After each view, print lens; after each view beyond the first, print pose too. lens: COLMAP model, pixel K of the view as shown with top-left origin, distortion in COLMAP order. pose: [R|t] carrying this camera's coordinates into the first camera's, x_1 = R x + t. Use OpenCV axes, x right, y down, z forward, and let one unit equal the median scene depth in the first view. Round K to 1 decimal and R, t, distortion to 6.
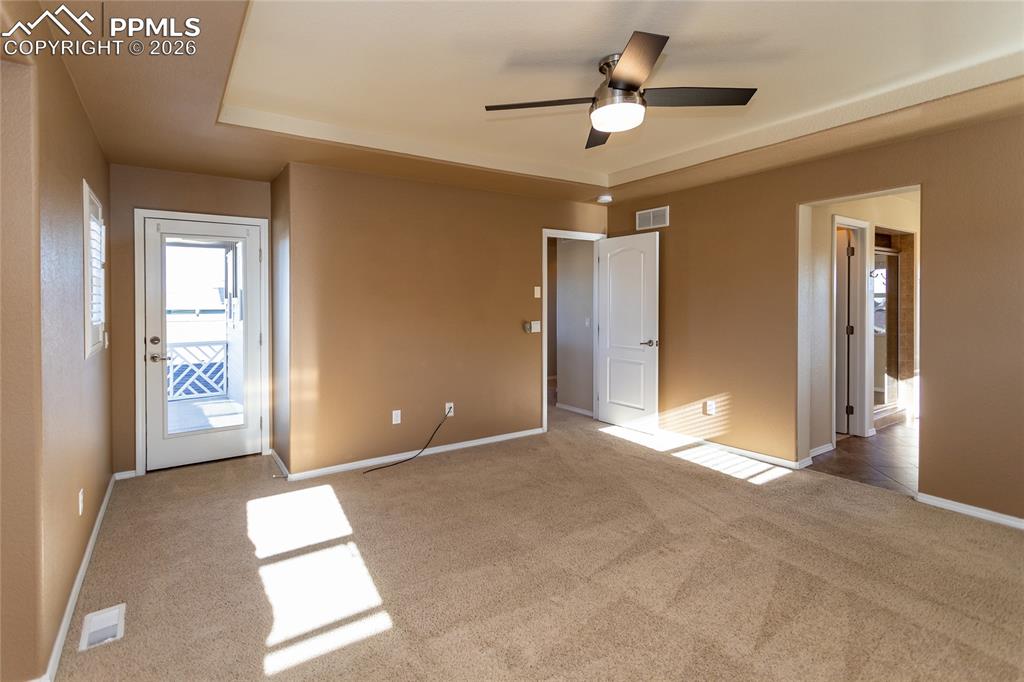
lens RADIAL K [[483.3, 0, 499.1], [0, 483.3, 317.6], [0, 0, 1]] dist [0.002929, 0.000730]
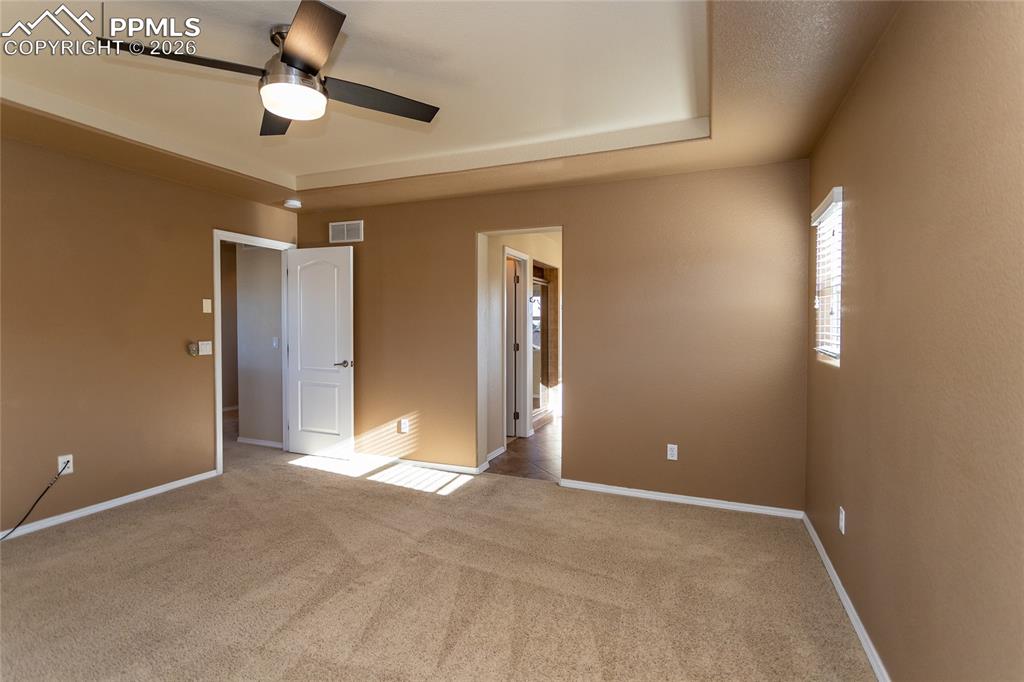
lens RADIAL K [[491.6, 0, 491.6], [0, 491.6, 343.6], [0, 0, 1]] dist [0.000310, 0.000133]
pose [[0.839313, -0.008990, 0.543575, 0.037197], [0.002999, 0.999925, 0.011908, 0.003306], [-0.543641, -0.008364, 0.839276, 0.046220]]
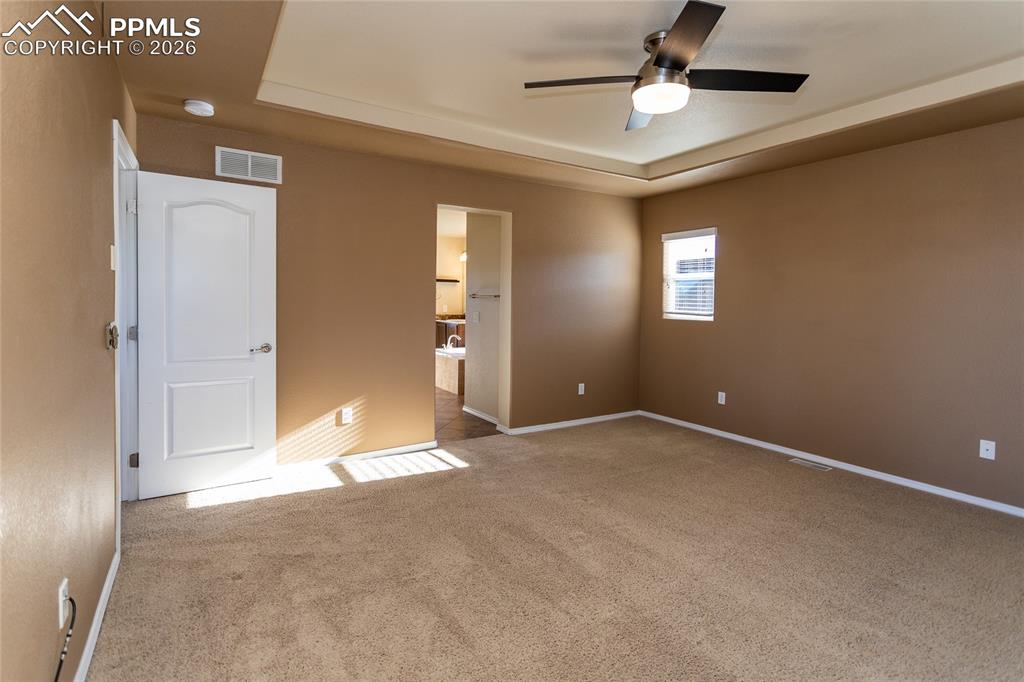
lens RADIAL K [[500.8, 0, 515.5], [0, 500.8, 317.2], [0, 0, 1]] dist [0.003076, 0.001029]
pose [[0.033644, -0.032622, 0.998901, -0.459592], [0.013498, 0.999391, 0.032184, -0.011418], [-0.999343, 0.012401, 0.034064, 0.728866]]
